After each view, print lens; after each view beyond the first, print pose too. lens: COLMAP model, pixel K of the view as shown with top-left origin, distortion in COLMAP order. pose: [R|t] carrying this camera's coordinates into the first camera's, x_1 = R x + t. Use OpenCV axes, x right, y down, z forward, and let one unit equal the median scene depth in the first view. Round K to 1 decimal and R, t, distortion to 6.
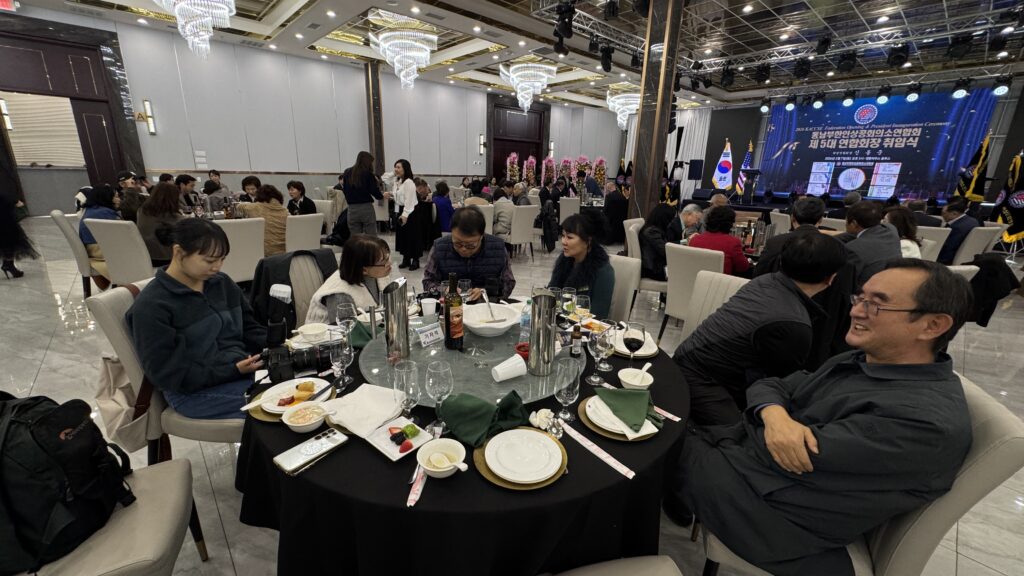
lens RADIAL K [[409.3, 0, 512.0], [0, 409.3, 288.0], [0, 0, 1]] dist [-0.002359, -0.000045]
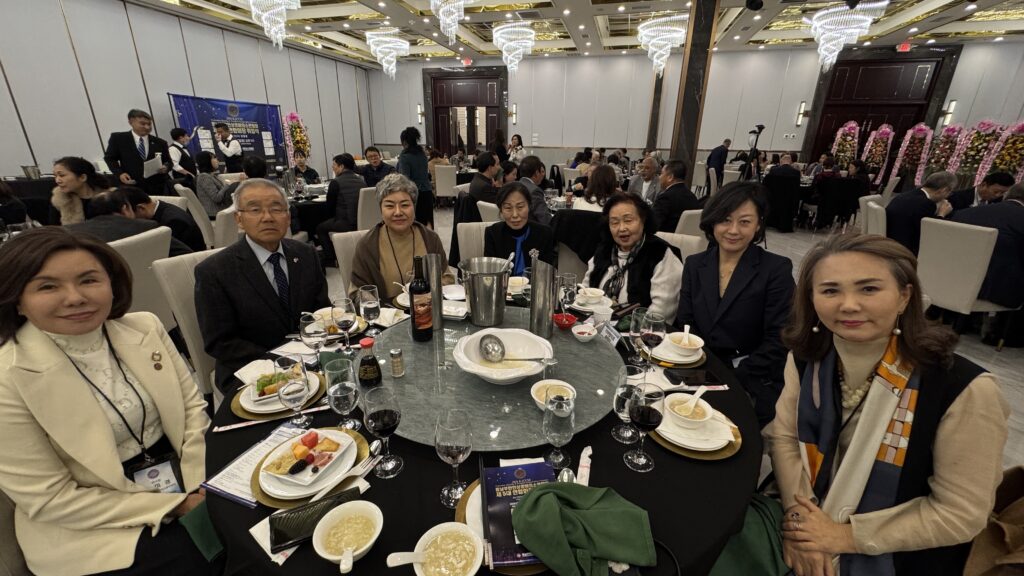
lens RADIAL K [[409.3, 0, 512.0], [0, 409.3, 288.0], [0, 0, 1]] dist [-0.002359, -0.000045]
pose [[0.544735, 0.262750, -0.796384, 0.436547], [-0.229324, 0.960124, 0.159912, -0.002107], [0.806644, 0.095521, 0.583268, 0.067794]]
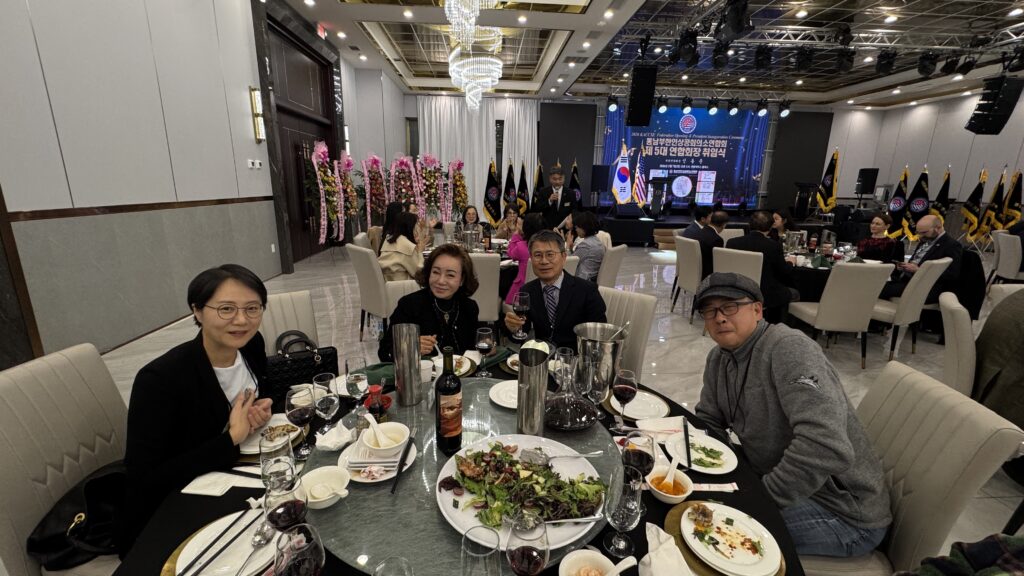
lens RADIAL K [[419.0, 0, 512.0], [0, 419.0, 288.0], [0, 0, 1]] dist [-0.000844, 0.000047]
pose [[0.627365, -0.204028, 0.751523, -0.295256], [0.212605, 0.973280, 0.086751, -0.212289], [-0.749141, 0.105353, 0.653979, 0.697492]]
